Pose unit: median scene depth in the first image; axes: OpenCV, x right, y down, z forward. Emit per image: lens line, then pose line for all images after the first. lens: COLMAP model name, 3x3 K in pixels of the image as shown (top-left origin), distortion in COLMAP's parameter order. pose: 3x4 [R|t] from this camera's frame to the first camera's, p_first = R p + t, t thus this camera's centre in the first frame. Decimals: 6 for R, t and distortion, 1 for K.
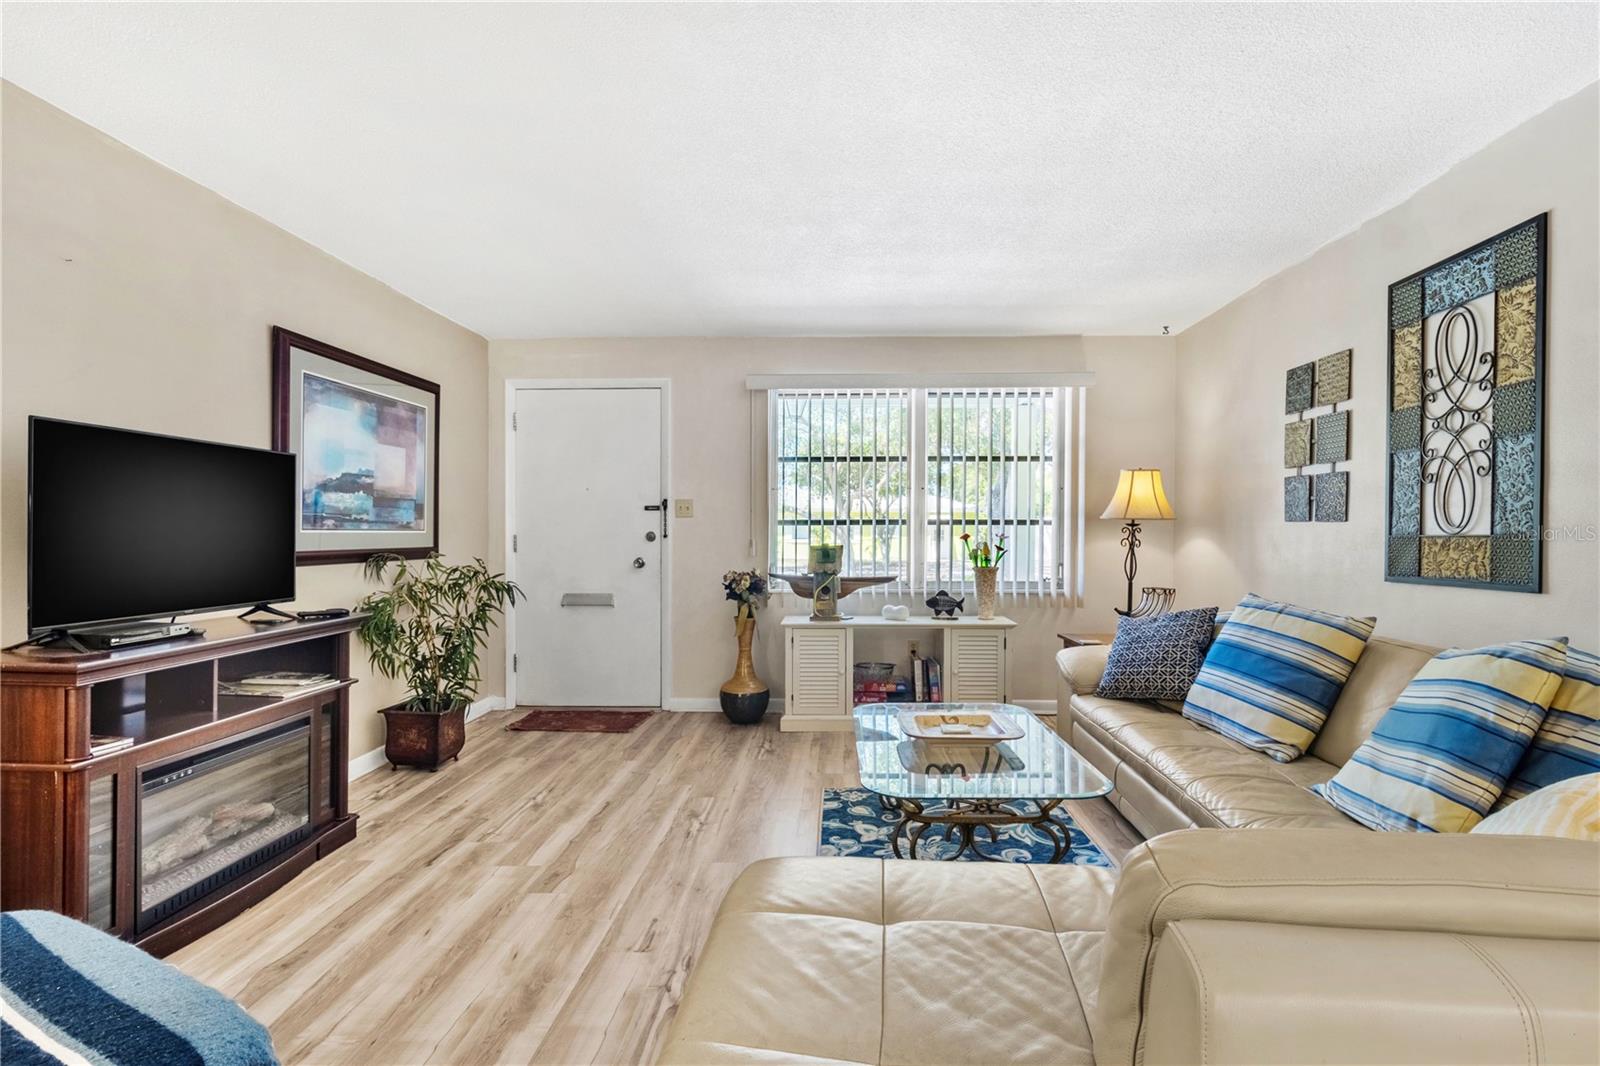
lens RADIAL K [[750.3, 0, 808.0], [0, 750.3, 529.1], [0, 0, 1]] dist [0.001643, 0.001036]
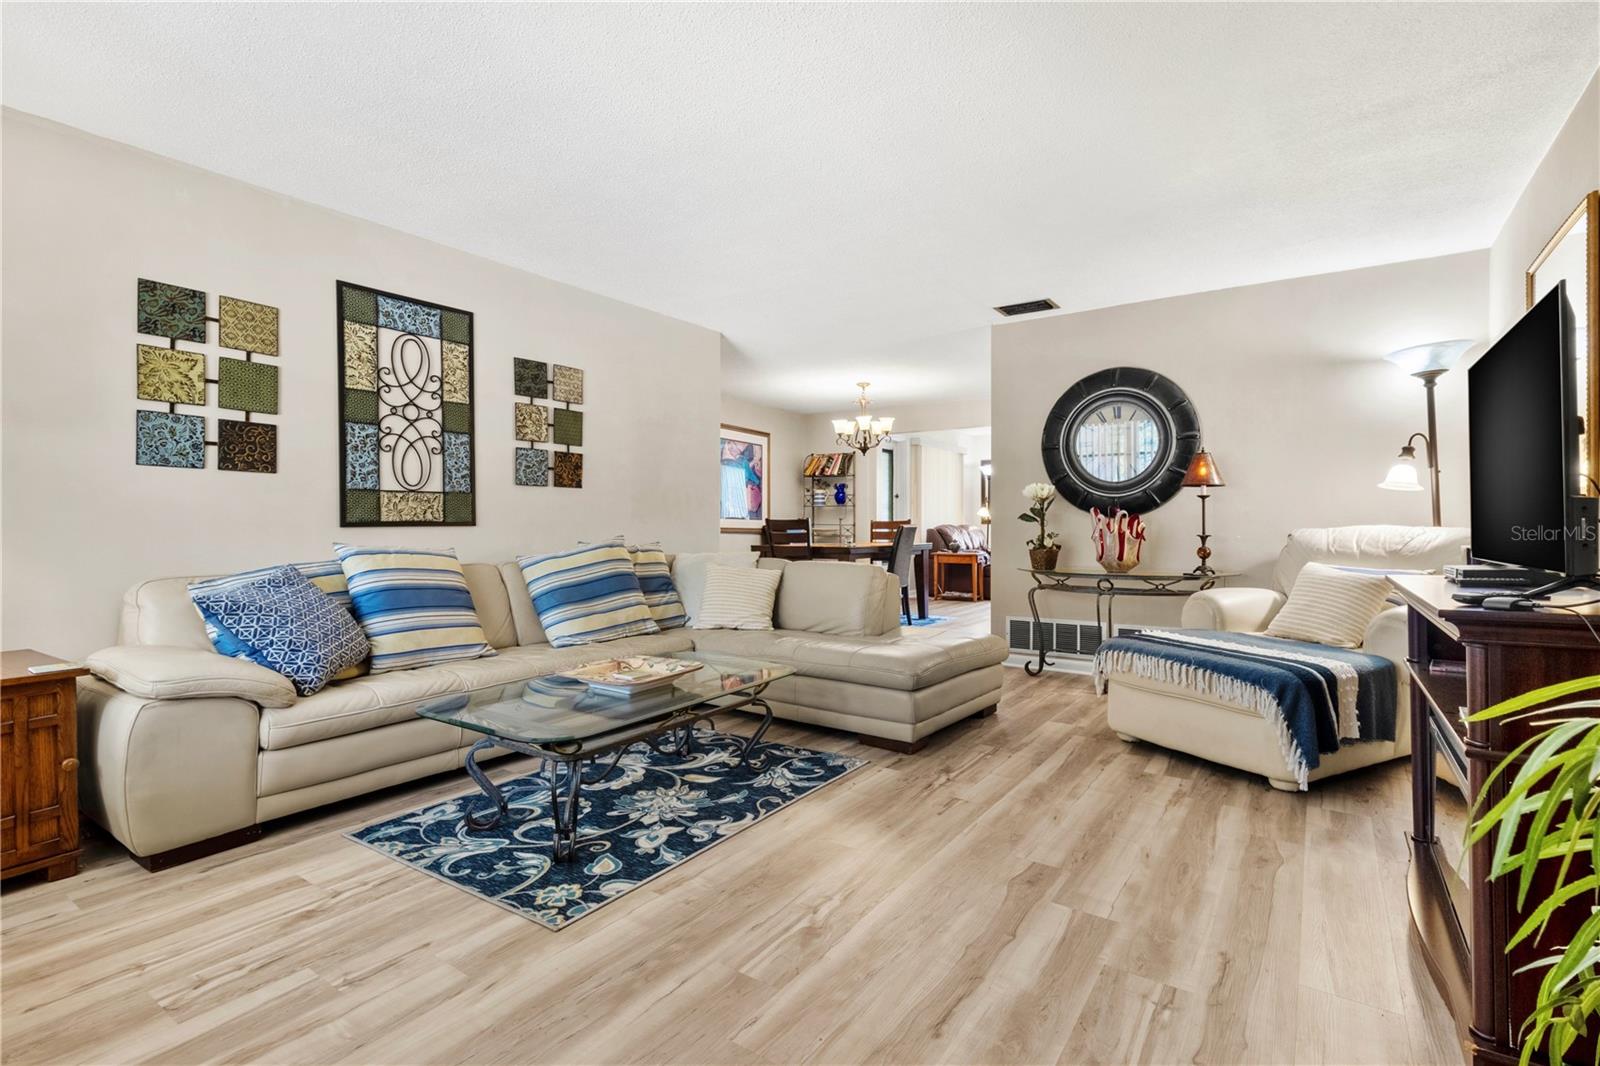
lens RADIAL K [[750.3, 0, 808.0], [0, 750.3, 529.1], [0, 0, 1]] dist [0.001643, 0.001036]
pose [[-0.847365, -0.007245, 0.530961, -0.529223], [-0.005717, 0.999973, 0.004521, 0.066069], [-0.530980, 0.000796, -0.847384, 1.719210]]
